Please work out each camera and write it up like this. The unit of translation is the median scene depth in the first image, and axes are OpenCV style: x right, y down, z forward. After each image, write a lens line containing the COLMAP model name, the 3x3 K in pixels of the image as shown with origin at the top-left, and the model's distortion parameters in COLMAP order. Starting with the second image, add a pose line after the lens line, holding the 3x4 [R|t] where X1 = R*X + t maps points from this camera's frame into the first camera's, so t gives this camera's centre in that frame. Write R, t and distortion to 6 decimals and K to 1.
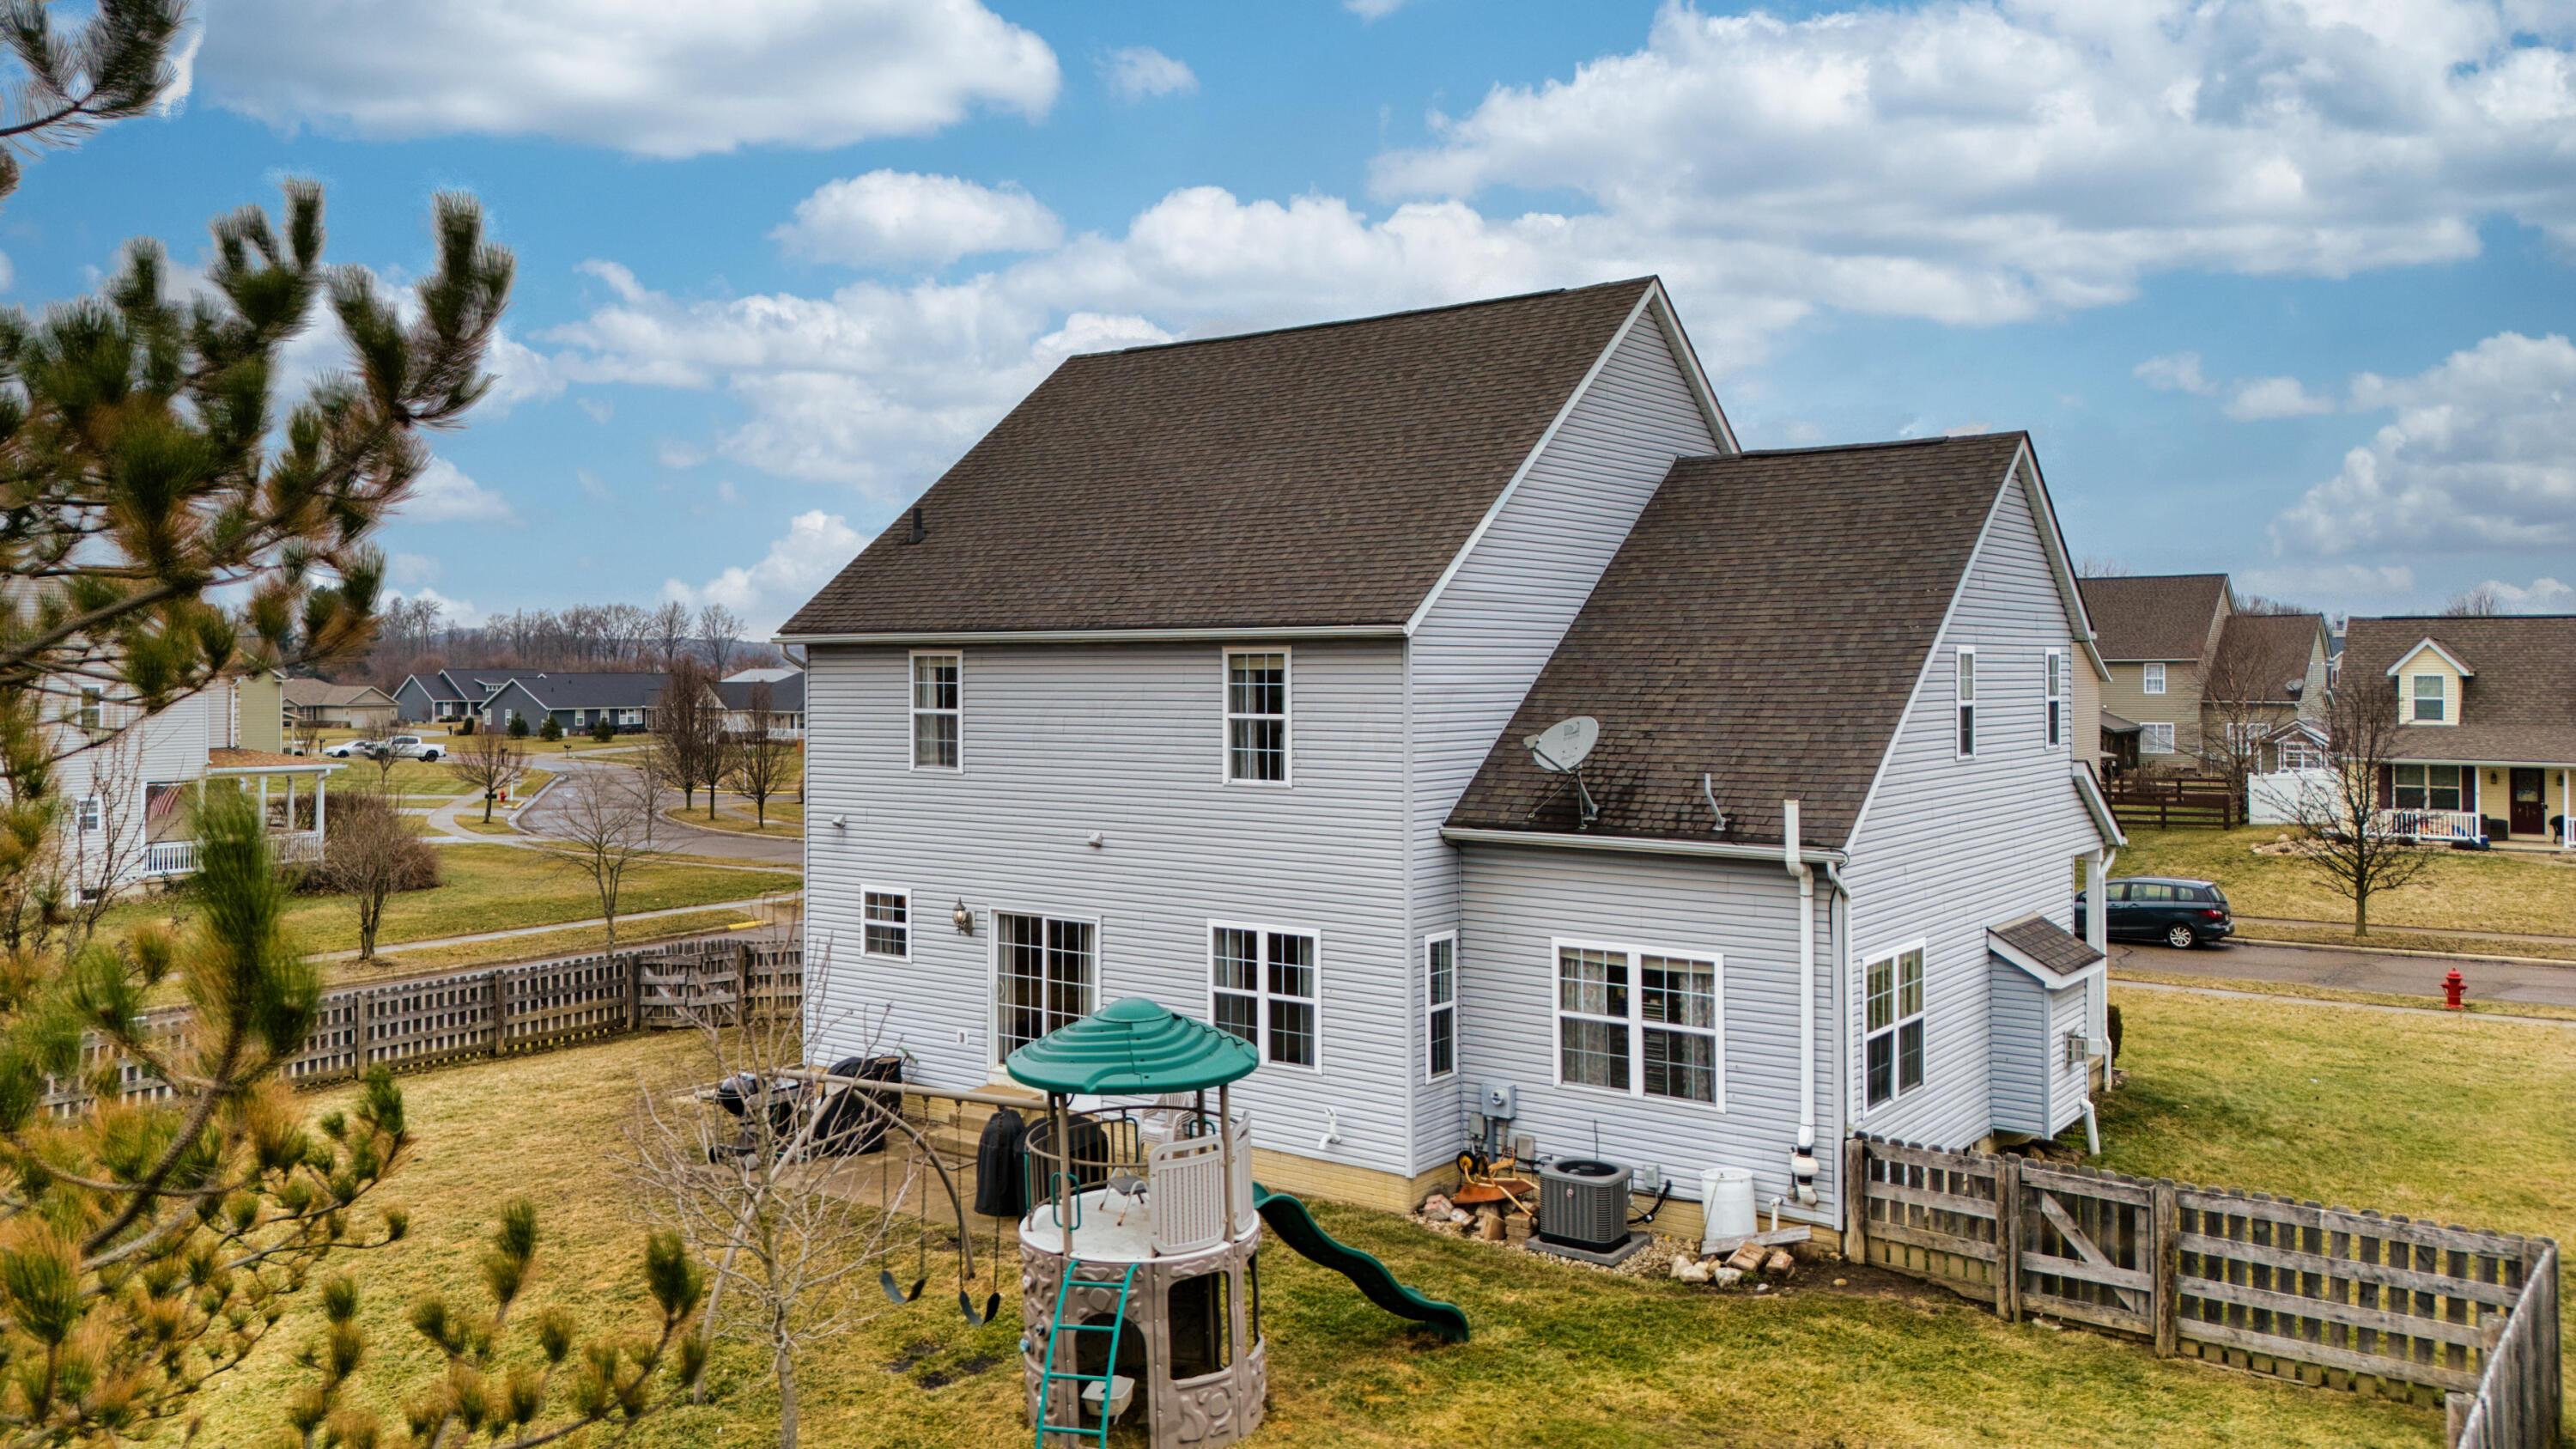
lens RADIAL K [[1819.8, 0, 1272.0], [0, 1819.8, 713.2], [0, 0, 1]] dist [0.048636, -0.039948]
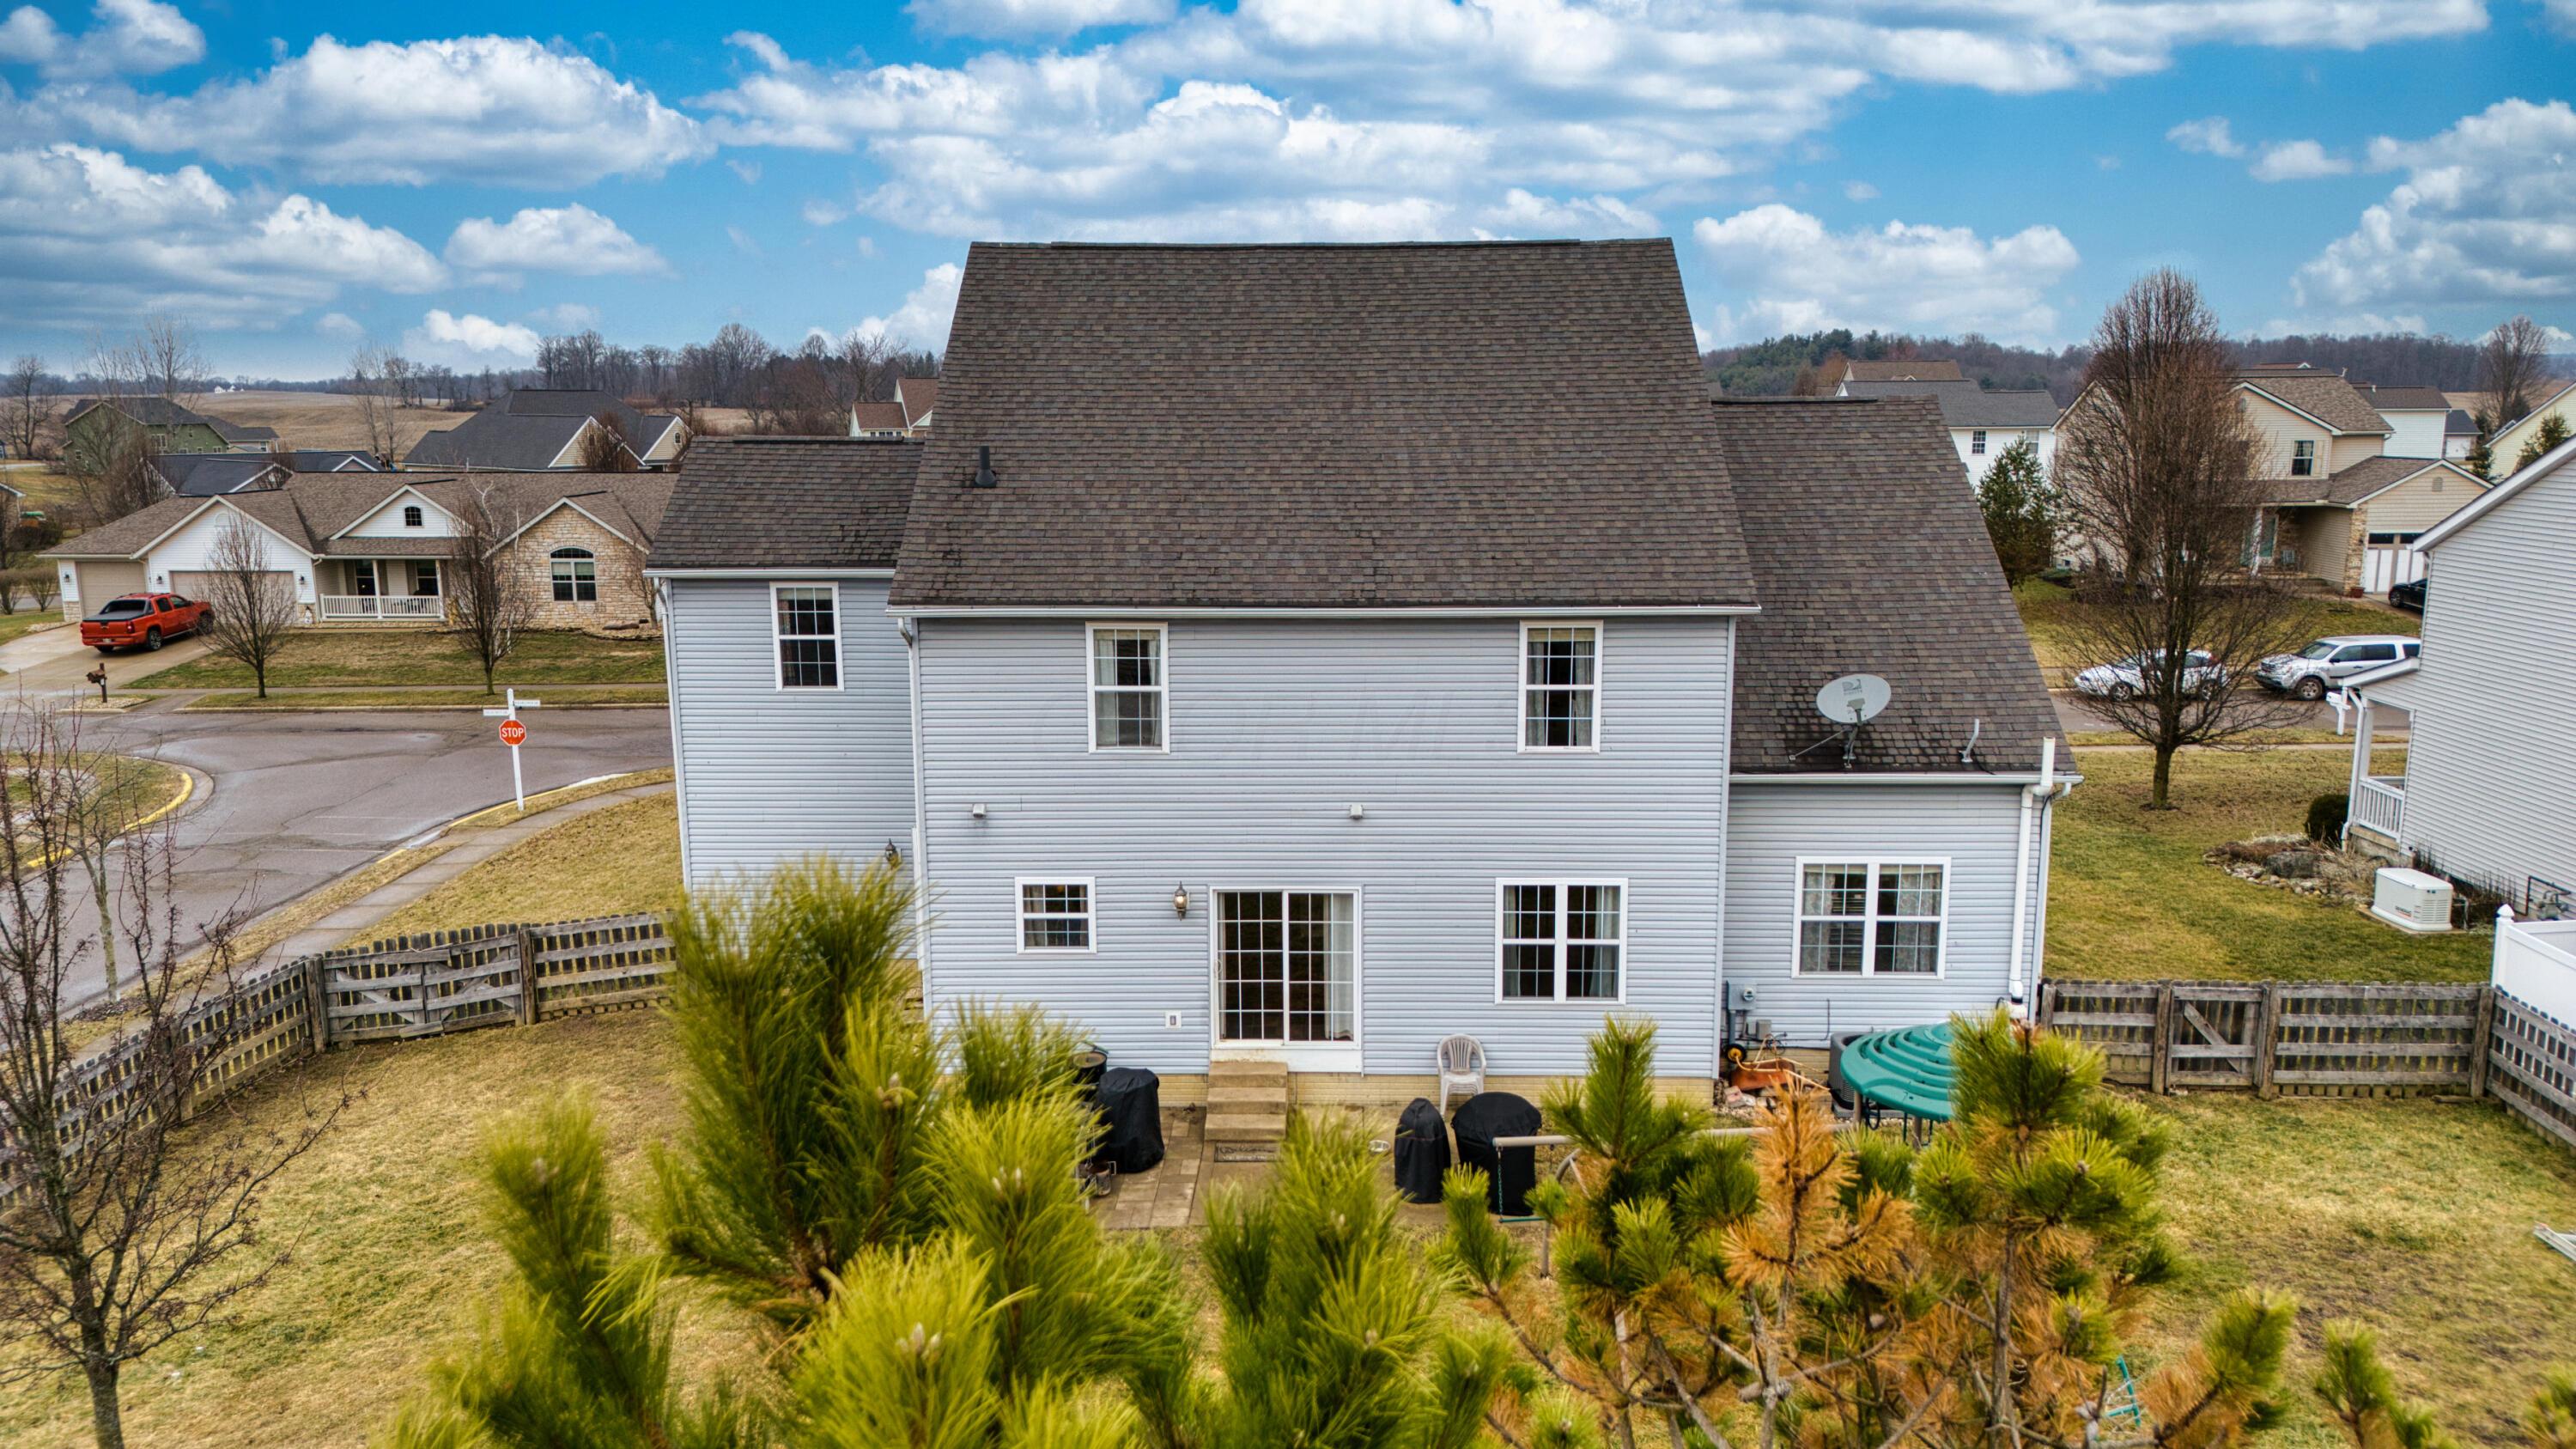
lens RADIAL K [[1819.8, 0, 1298.0], [0, 1819.8, 727.0], [0, 0, 1]] dist [0.048636, -0.039948]
pose [[0.826124, -0.114189, 0.551796, -0.712430], [0.018467, 0.984212, 0.176025, -0.163106], [-0.563185, -0.135229, 0.815191, 0.222624]]
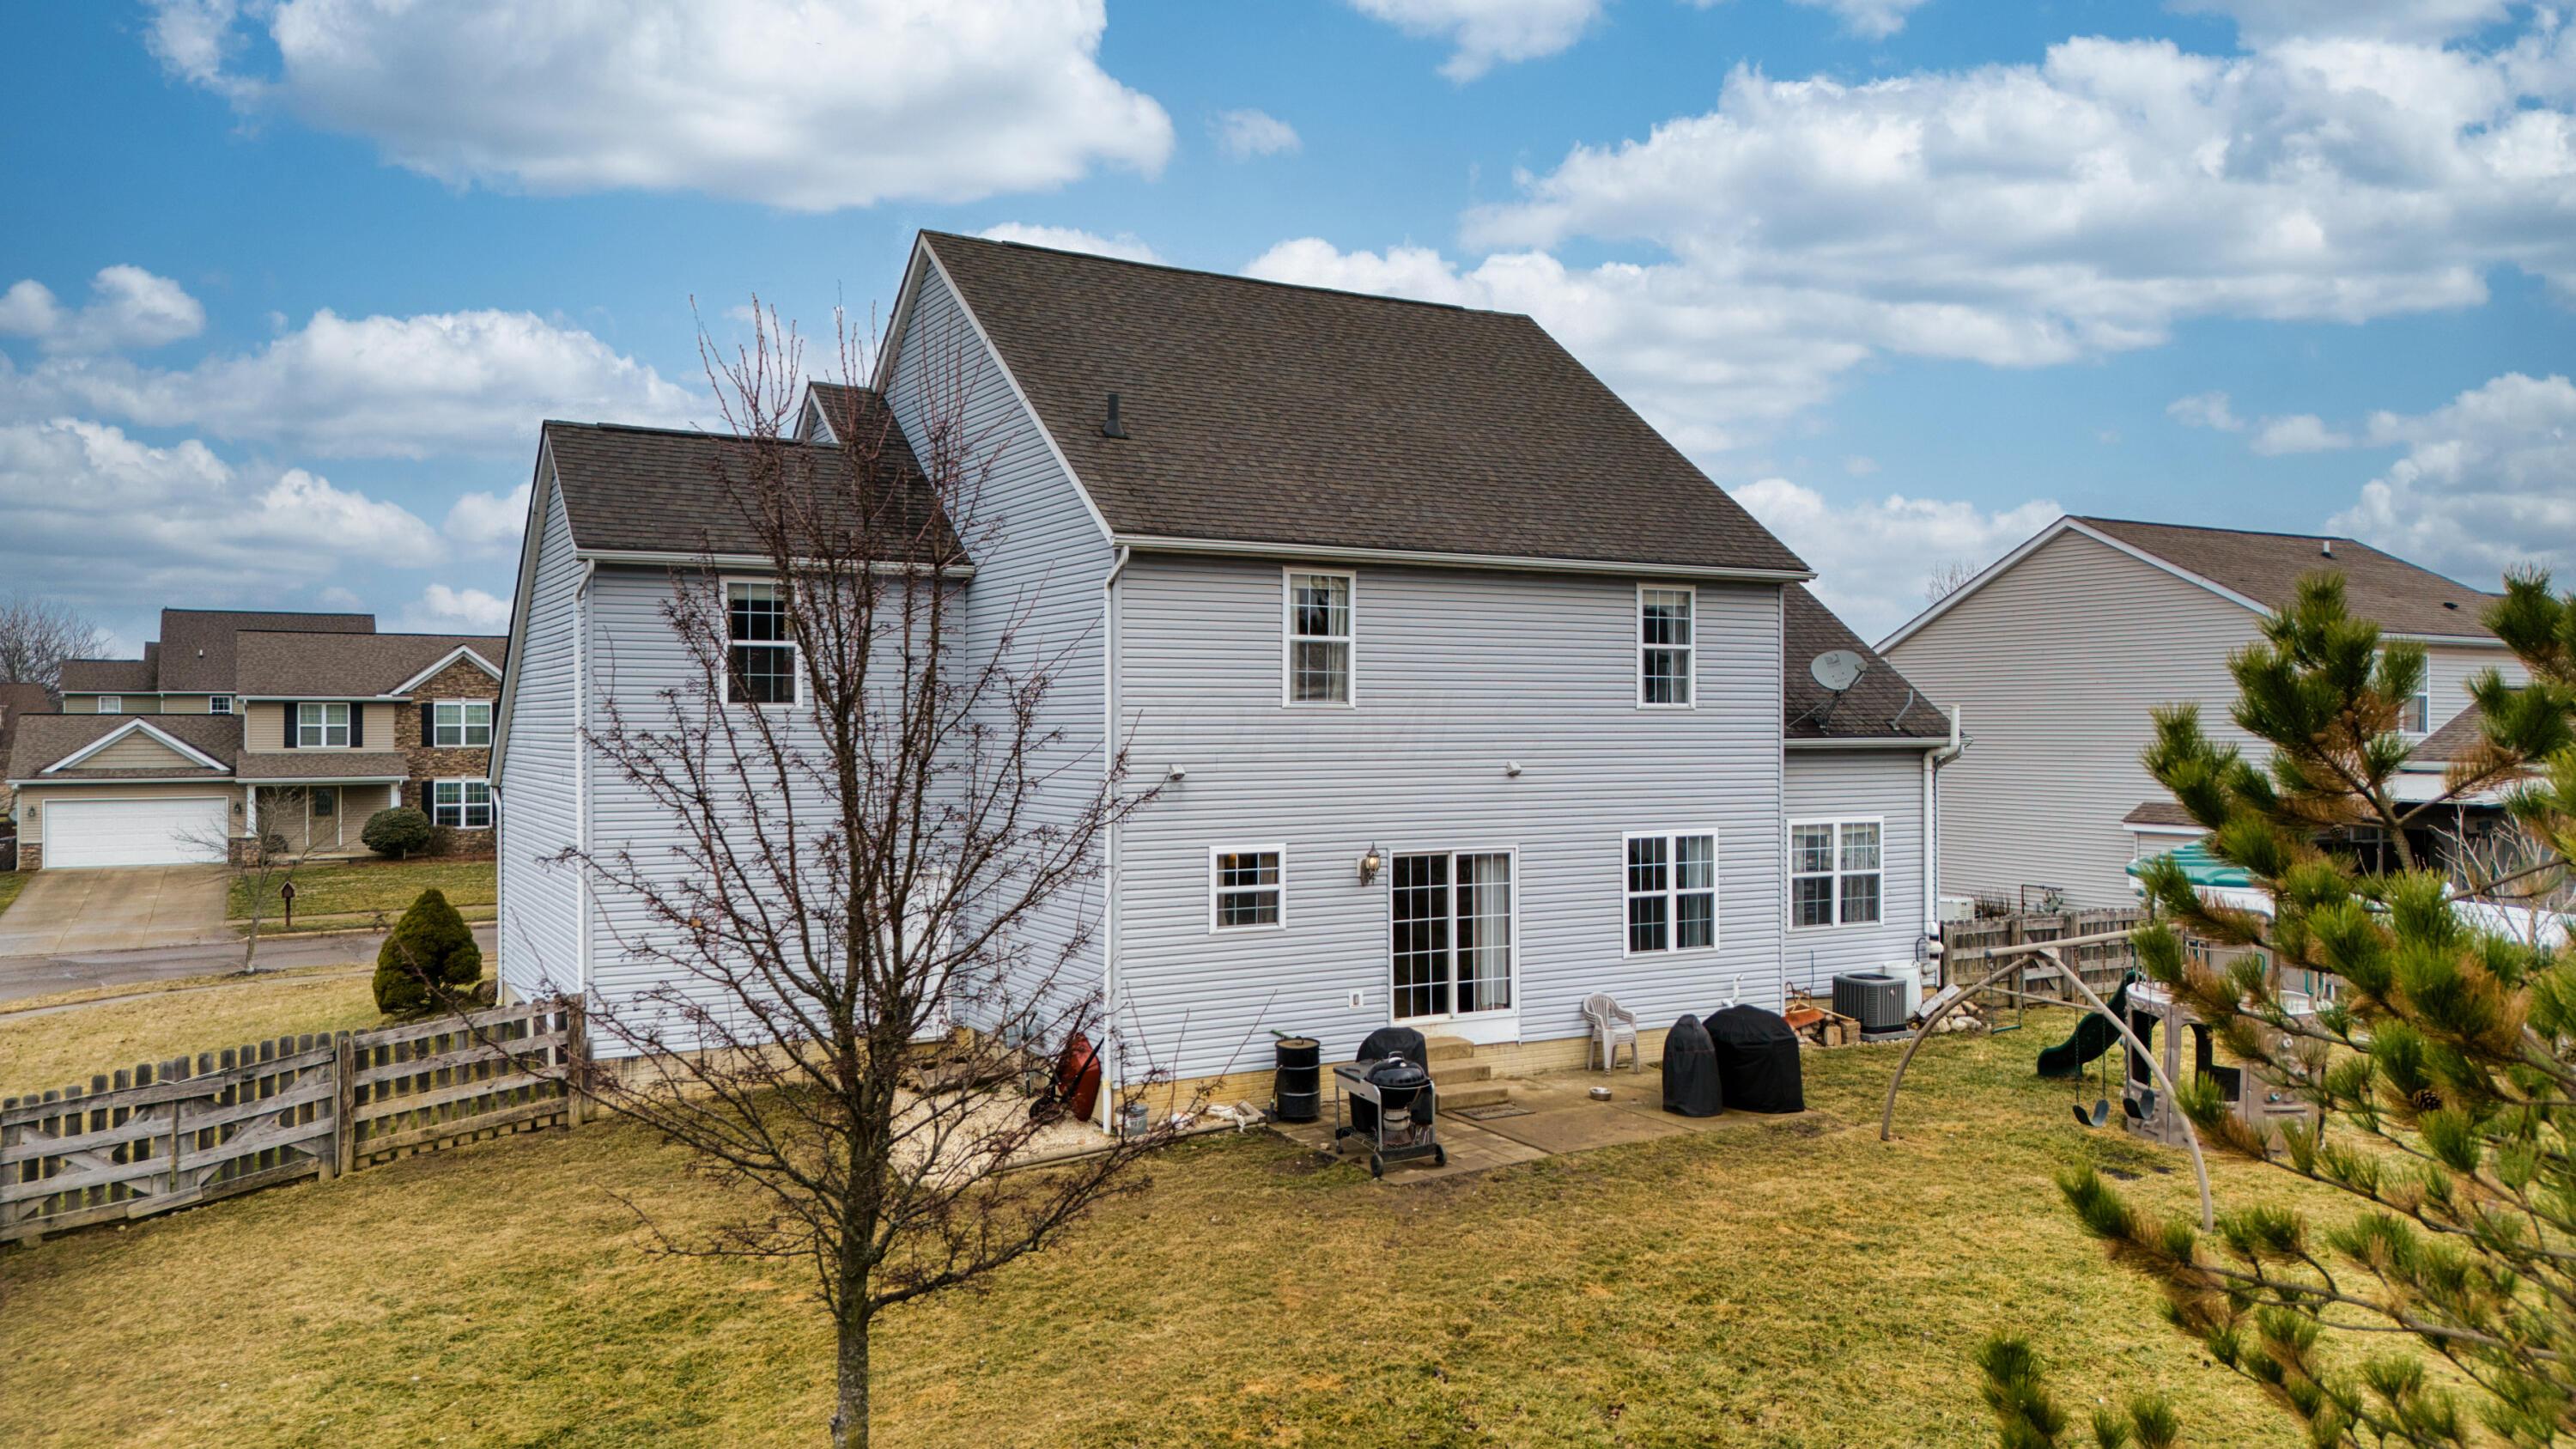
lens RADIAL K [[1819.8, 0, 1287.2], [0, 1819.8, 715.0], [0, 0, 1]] dist [0.048636, -0.039948]
pose [[0.418463, -0.002877, 0.908229, -1.130151], [0.016408, 0.999856, -0.004392, 0.045151], [-0.908086, 0.016740, 0.418450, 0.736623]]
